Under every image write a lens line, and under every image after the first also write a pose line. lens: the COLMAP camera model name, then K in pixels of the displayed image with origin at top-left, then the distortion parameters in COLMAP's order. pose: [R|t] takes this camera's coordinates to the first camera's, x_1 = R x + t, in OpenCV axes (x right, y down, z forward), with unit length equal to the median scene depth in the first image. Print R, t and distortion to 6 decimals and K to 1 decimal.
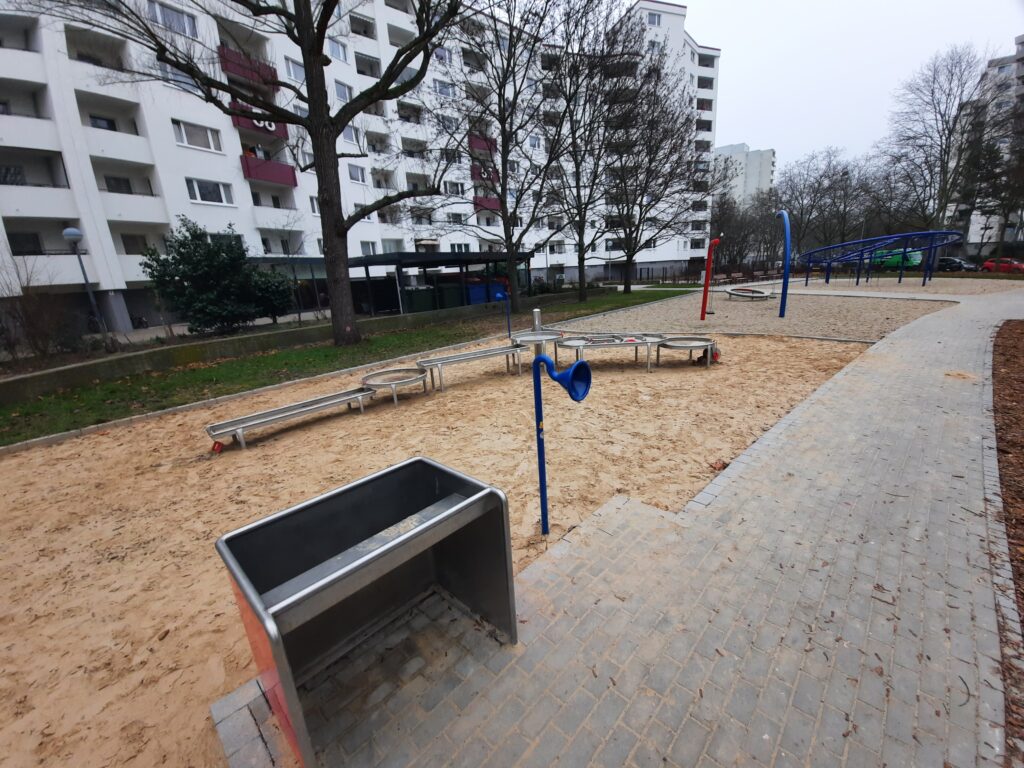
lens RADIAL K [[409.7, 0, 517.6], [0, 409.7, 391.0], [0, 0, 1]] dist [-0.000237, -0.011487]
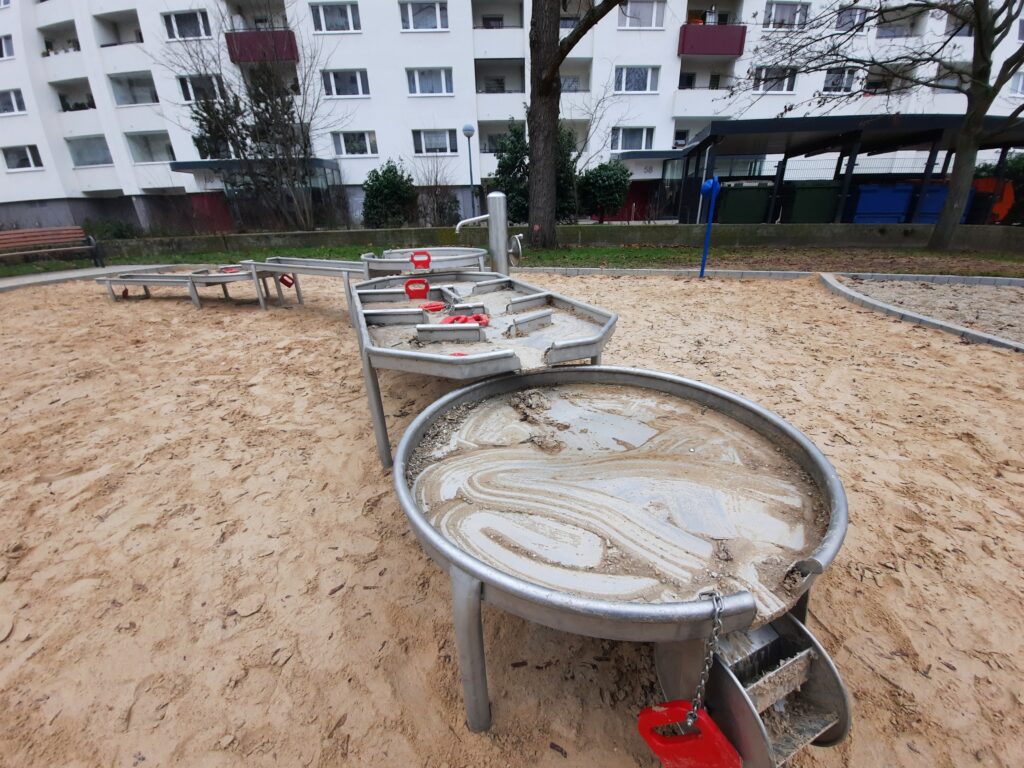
lens RADIAL K [[403.7, 0, 520.3], [0, 403.7, 388.6], [0, 0, 1]] dist [-0.014636, -0.000132]
pose [[0.469491, 0.426819, -0.772919, 0.226354], [-0.248647, 0.903880, 0.348104, -0.134270], [0.847203, 0.028752, 0.530491, 0.426688]]
